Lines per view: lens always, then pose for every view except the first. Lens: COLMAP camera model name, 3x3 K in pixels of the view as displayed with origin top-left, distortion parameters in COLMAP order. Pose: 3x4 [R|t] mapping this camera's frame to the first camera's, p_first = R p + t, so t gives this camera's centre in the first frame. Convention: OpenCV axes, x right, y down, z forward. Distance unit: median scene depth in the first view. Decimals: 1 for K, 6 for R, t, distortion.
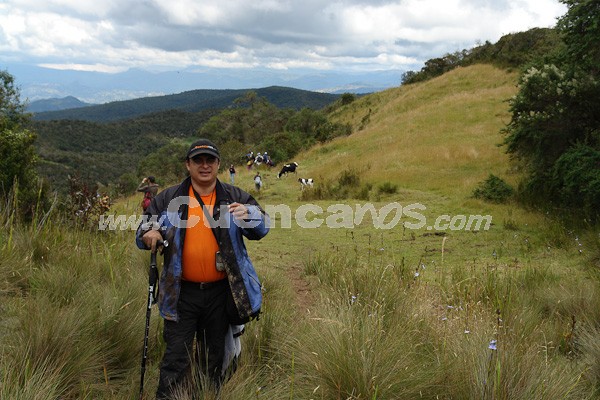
lens RADIAL K [[827.4, 0, 300.0], [0, 827.4, 200.0], [0, 0, 1]] dist [0.009677, 0.026816]
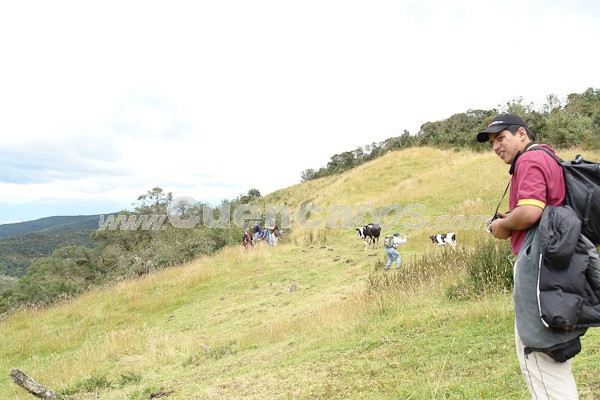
lens RADIAL K [[670.0, 0, 300.0], [0, 670.0, 200.0], [0, 0, 1]] dist [-0.010090, 0.154210]
pose [[0.972065, -0.018092, 0.234014, -0.075974], [0.053955, 0.987549, -0.147772, 0.004279], [-0.228427, 0.156270, 0.960937, 0.220559]]
